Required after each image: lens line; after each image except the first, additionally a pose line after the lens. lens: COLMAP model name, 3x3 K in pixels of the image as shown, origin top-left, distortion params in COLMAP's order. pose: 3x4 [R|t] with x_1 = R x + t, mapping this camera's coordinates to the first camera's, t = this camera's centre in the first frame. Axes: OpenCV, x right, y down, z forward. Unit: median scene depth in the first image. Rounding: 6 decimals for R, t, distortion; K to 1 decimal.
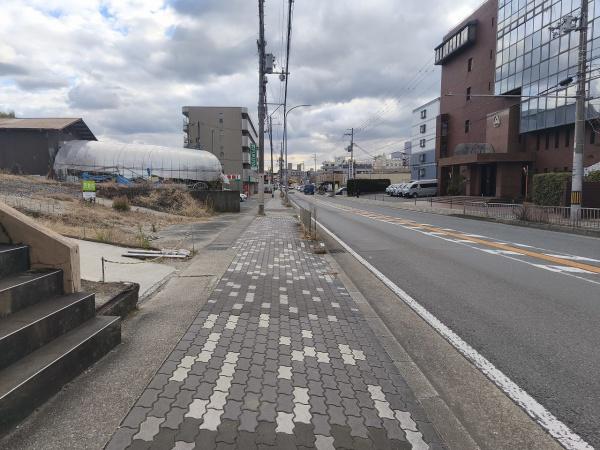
lens RADIAL K [[396.1, 0, 303.6], [0, 396.1, 222.2], [0, 0, 1]] dist [0.073730, -0.052998]
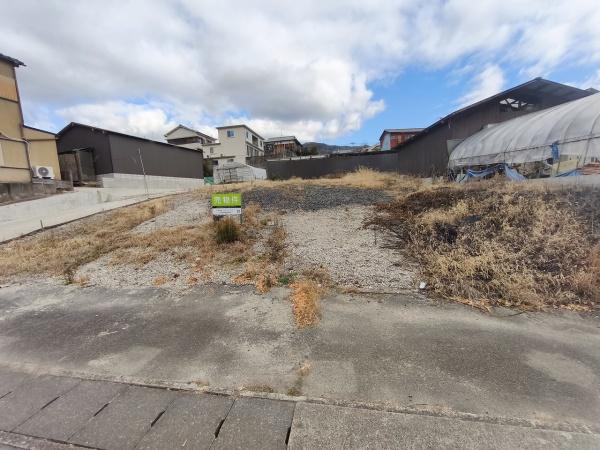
lens RADIAL K [[249.5, 0, 300.1], [0, 249.5, 222.8], [0, 0, 1]] dist [-0.001874, -0.000287]
pose [[-0.232214, 0.119066, -0.965350, -0.052849], [-0.036766, 0.990696, 0.131036, -0.072246], [0.971970, 0.065920, -0.225676, 0.786980]]
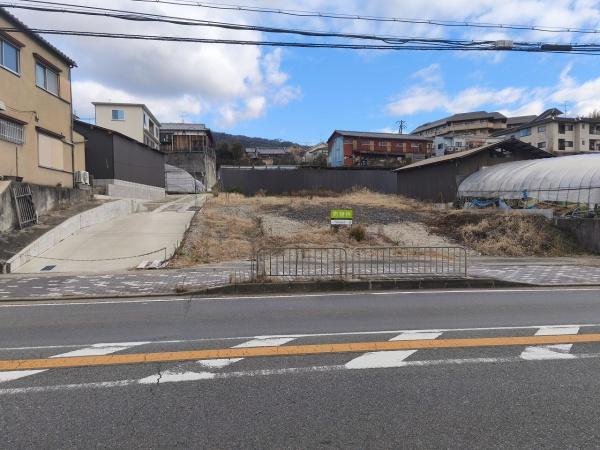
lens RADIAL K [[441.8, 0, 301.6], [0, 441.8, 213.3], [0, 0, 1]] dist [0.059748, 0.000964]
pose [[0.089074, -0.003207, -0.996020, 0.439008], [-0.078110, 0.996893, -0.010195, -0.044317], [0.992958, 0.078707, 0.088547, 0.486805]]
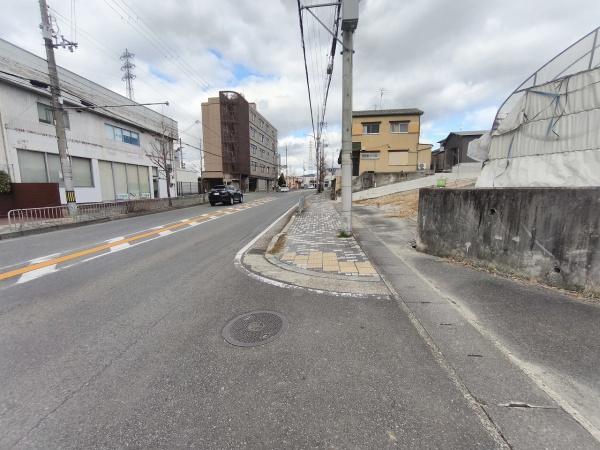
lens RADIAL K [[249.5, 0, 300.1], [0, 249.5, 222.8], [0, 0, 1]] dist [-0.001874, -0.000287]
pose [[-0.990323, -0.009916, 0.138430, -0.088564], [0.021656, 0.974185, 0.224709, -0.102390], [-0.137084, 0.225532, -0.964543, 1.255456]]
